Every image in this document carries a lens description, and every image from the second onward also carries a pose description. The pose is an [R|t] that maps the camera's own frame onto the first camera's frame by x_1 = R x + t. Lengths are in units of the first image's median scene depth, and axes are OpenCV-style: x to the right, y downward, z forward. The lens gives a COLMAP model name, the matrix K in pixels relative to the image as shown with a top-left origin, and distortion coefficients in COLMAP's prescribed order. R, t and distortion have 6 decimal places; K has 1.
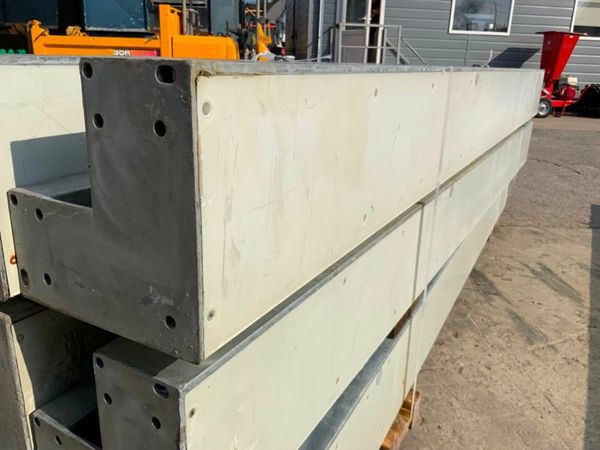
lens RADIAL K [[504.3, 0, 300.0], [0, 504.3, 225.0], [0, 0, 1]] dist [0.022269, -0.056230]
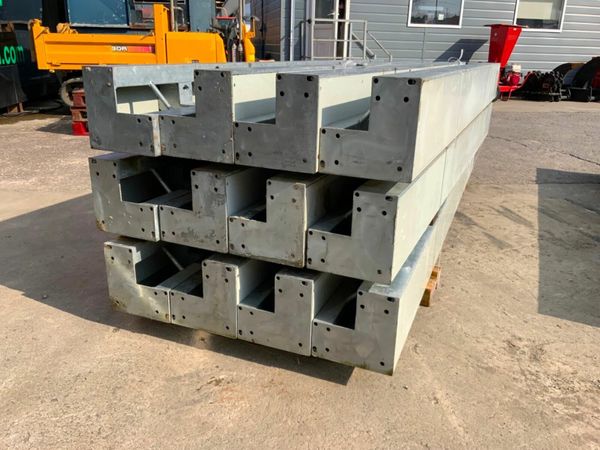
lens RADIAL K [[500.2, 0, 300.0], [0, 500.2, 225.0], [0, 0, 1]] dist [0.081960, -0.159078]
pose [[0.995486, -0.039752, 0.086177, -0.074001], [0.038022, 0.999043, 0.021622, 0.029345], [-0.086954, -0.018248, 0.996045, -0.123175]]
